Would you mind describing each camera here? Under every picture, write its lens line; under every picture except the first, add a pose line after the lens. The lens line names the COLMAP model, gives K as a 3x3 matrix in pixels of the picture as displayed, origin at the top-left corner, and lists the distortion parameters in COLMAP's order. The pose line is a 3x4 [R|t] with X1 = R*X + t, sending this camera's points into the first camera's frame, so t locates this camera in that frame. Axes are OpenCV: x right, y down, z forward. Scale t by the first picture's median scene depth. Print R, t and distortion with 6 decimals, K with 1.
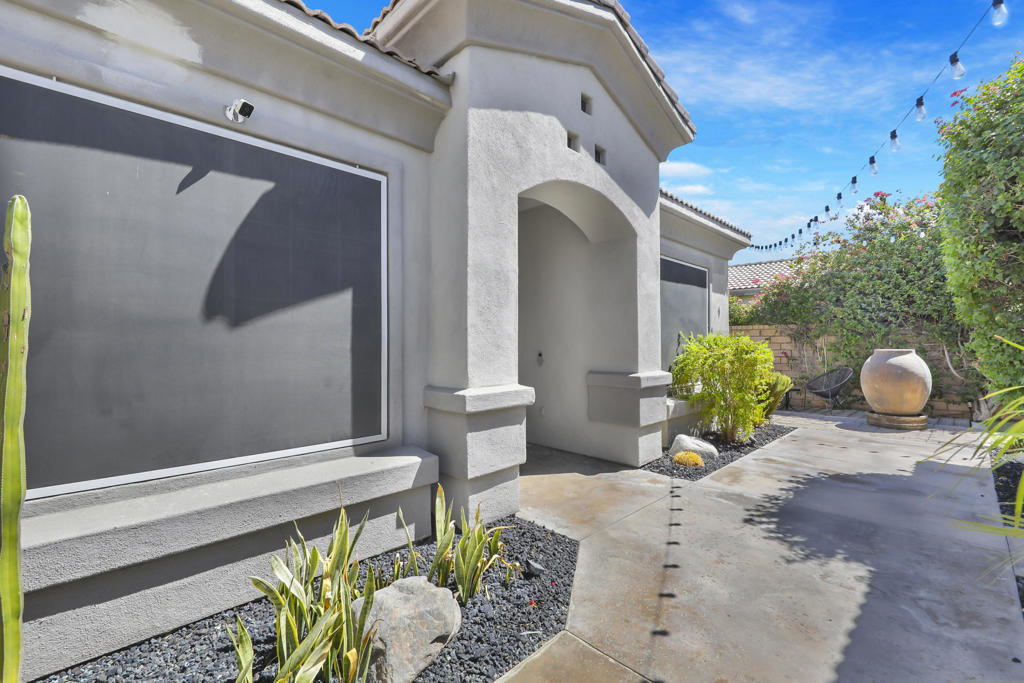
lens RADIAL K [[442.7, 0, 512.0], [0, 442.7, 341.5], [0, 0, 1]] dist [-0.020111, 0.000001]
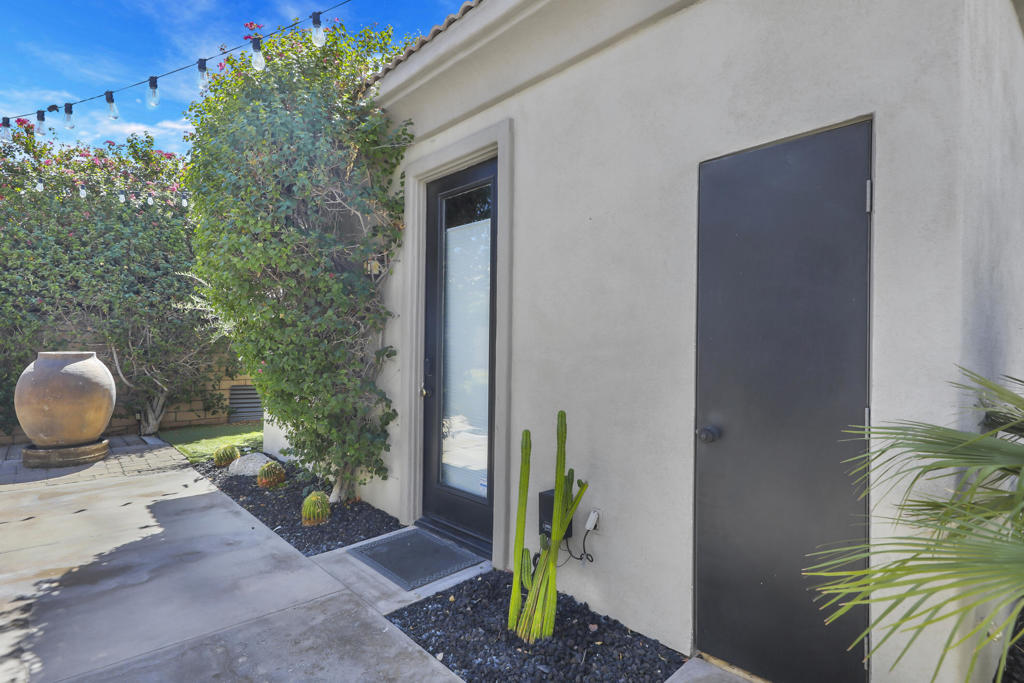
lens RADIAL K [[537.6, 0, 512.0], [0, 537.6, 341.5], [0, 0, 1]] dist [0.001459, -0.000473]
pose [[0.032370, 0.009653, 0.999429, 0.057957], [-0.012126, 0.999884, -0.009264, 0.001310], [-0.999402, -0.011819, 0.032483, 0.403091]]
